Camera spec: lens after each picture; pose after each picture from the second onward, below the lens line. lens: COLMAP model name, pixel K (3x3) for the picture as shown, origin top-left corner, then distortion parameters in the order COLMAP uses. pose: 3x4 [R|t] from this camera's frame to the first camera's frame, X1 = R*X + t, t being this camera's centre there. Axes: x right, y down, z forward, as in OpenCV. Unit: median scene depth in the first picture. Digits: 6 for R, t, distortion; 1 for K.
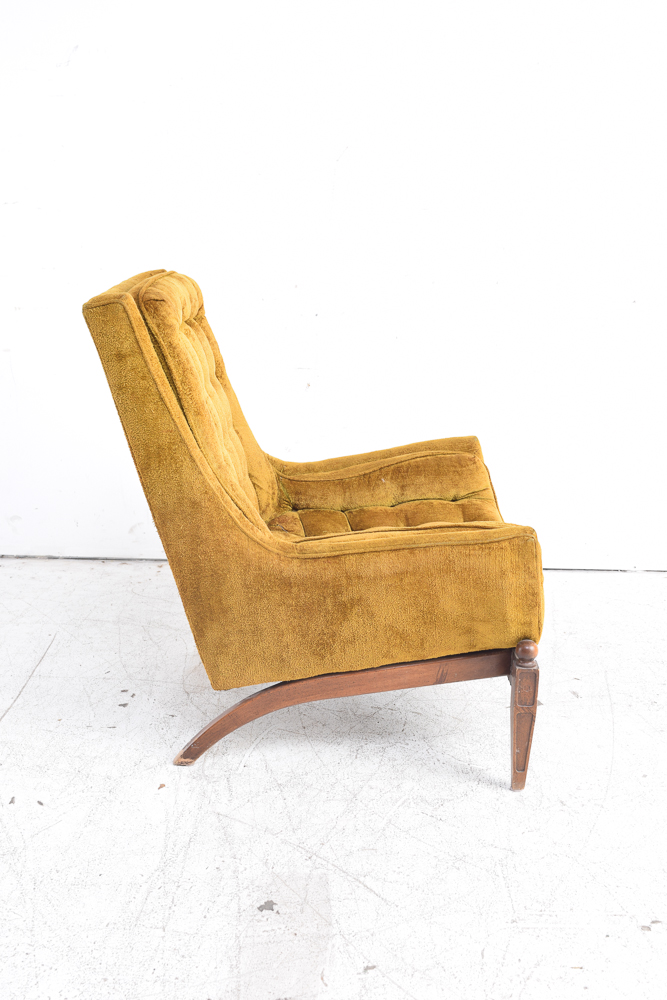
lens RADIAL K [[1187.9, 0, 325.6], [0, 1187.9, 505.9], [0, 0, 1]] dist [-0.051534, 0.000000]
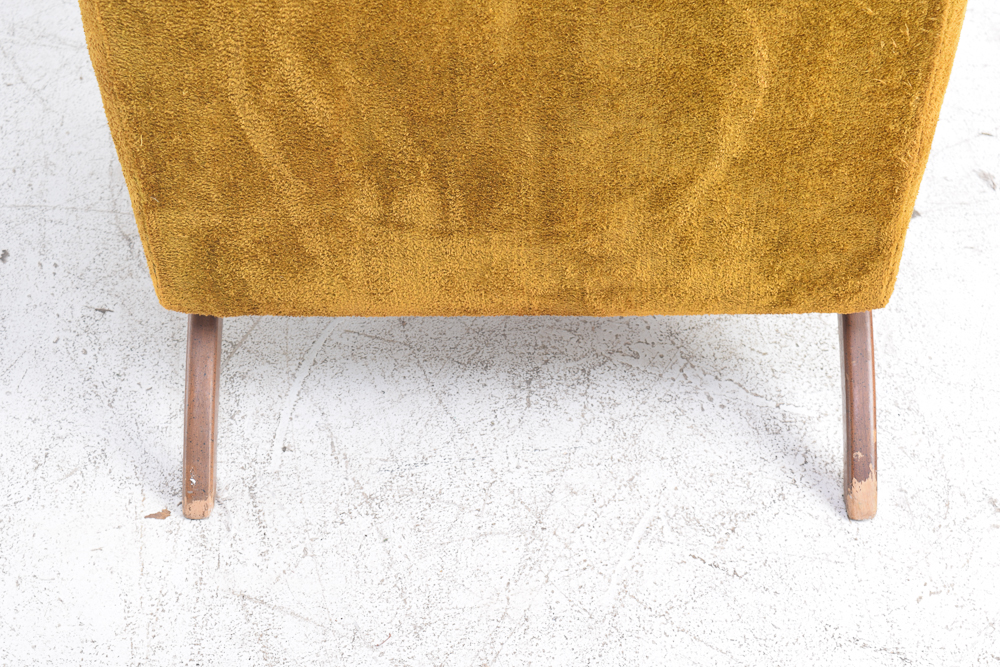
lens RADIAL K [[2271.0, 0, 503.3], [0, 2271.0, 333.9], [0, 0, 1]] dist [0.083553, 0.000000]
pose [[0.995784, -0.069967, 0.059317, -0.036103], [0.042734, 0.926067, 0.374931, -0.148703], [-0.081164, -0.370815, 0.925153, 0.228829]]
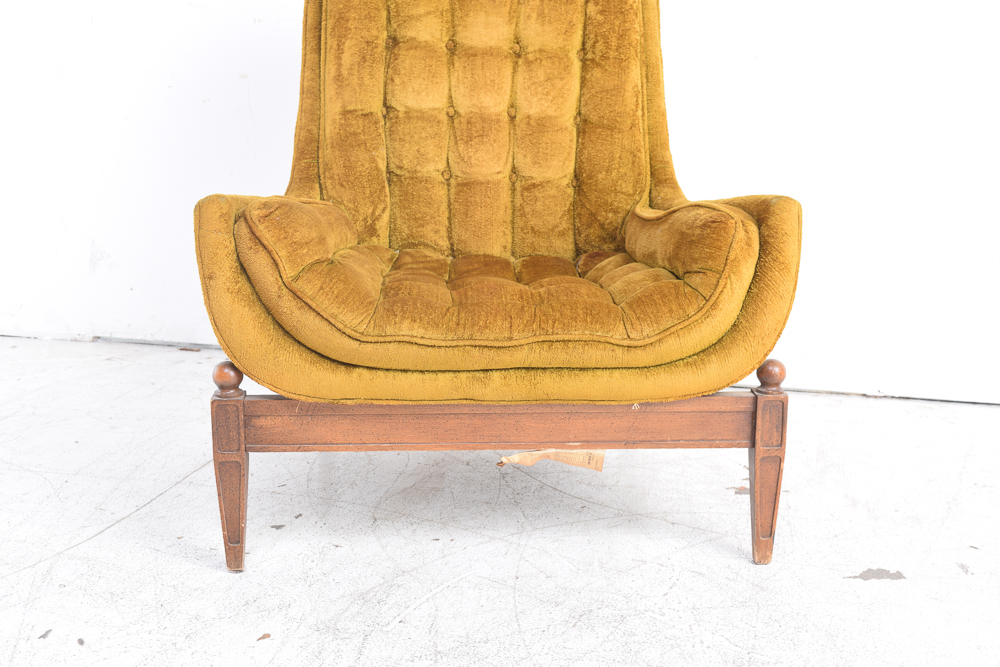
lens RADIAL K [[1356.7, 0, 501.8], [0, 1356.7, 335.9], [0, 0, 1]] dist [-0.032099, 0.000000]
pose [[0.971260, 0.043665, -0.233983, 0.165482], [-0.053169, 0.997991, -0.034463, 0.090401], [0.232008, 0.045913, 0.971630, 0.295111]]
